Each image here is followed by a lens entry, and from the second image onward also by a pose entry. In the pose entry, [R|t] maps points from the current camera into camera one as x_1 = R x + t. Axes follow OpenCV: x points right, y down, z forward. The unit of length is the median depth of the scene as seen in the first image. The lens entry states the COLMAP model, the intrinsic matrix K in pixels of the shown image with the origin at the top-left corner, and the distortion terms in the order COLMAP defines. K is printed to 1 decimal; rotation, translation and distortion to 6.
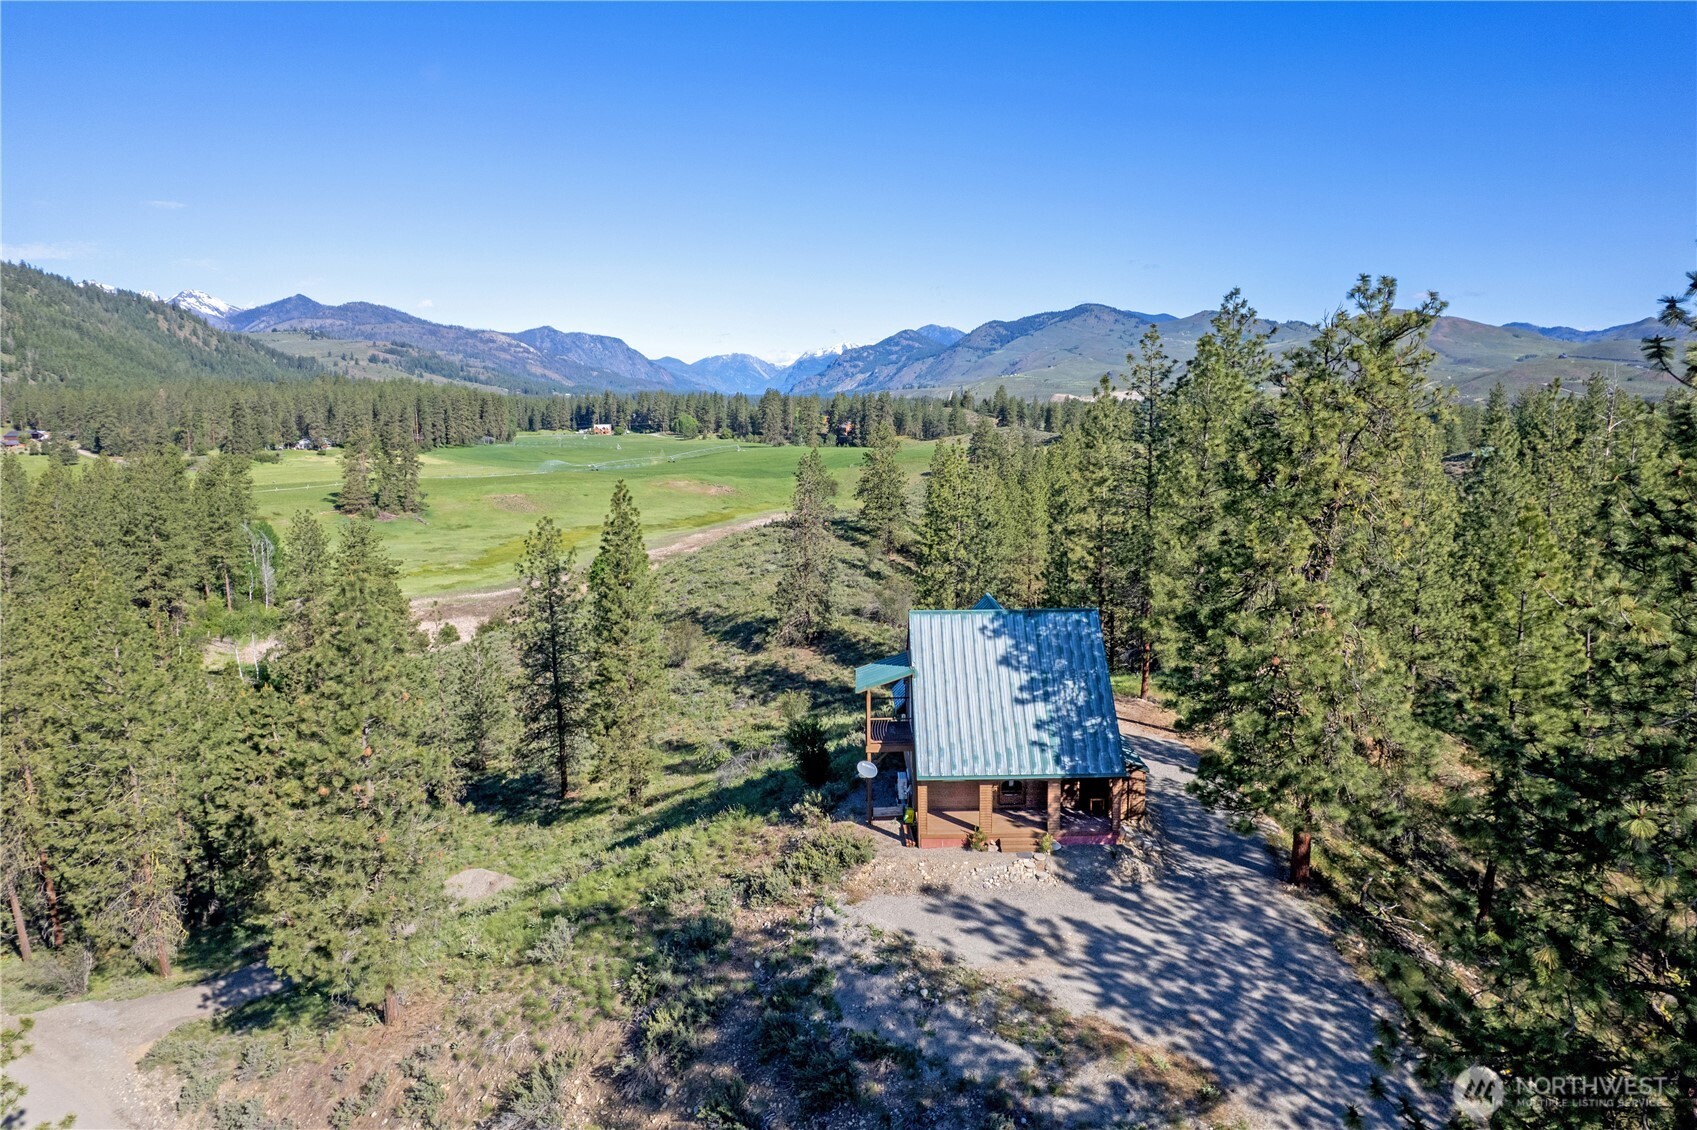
lens RADIAL K [[1091.1, 0, 848.5], [0, 1091.1, 565.0], [0, 0, 1]] dist [-0.073336, -0.000106]
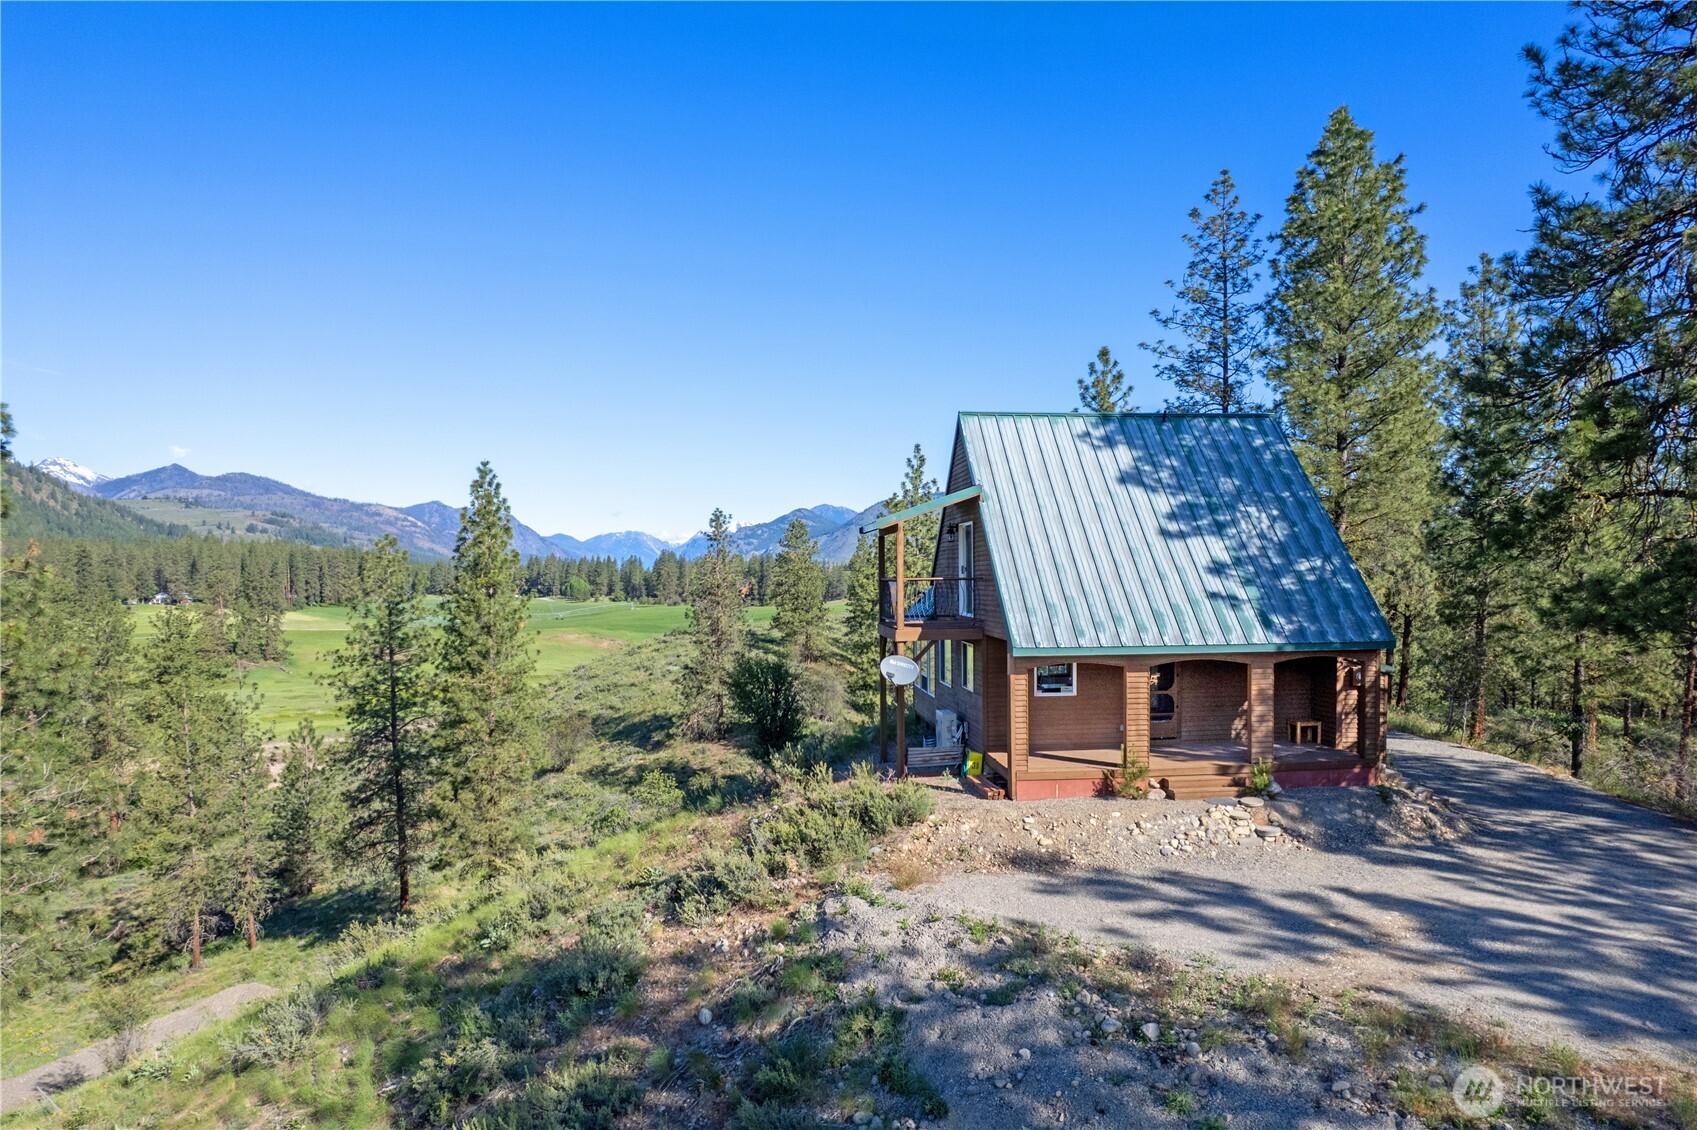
lens RADIAL K [[1144.5, 0, 833.9], [0, 1144.5, 566.0], [0, 0, 1]] dist [-0.076188, 0.047499]
pose [[0.997162, -0.003545, 0.075196, -0.057013], [0.013376, 0.991340, -0.130639, 0.211989], [-0.074082, 0.131274, 0.988574, 0.441499]]
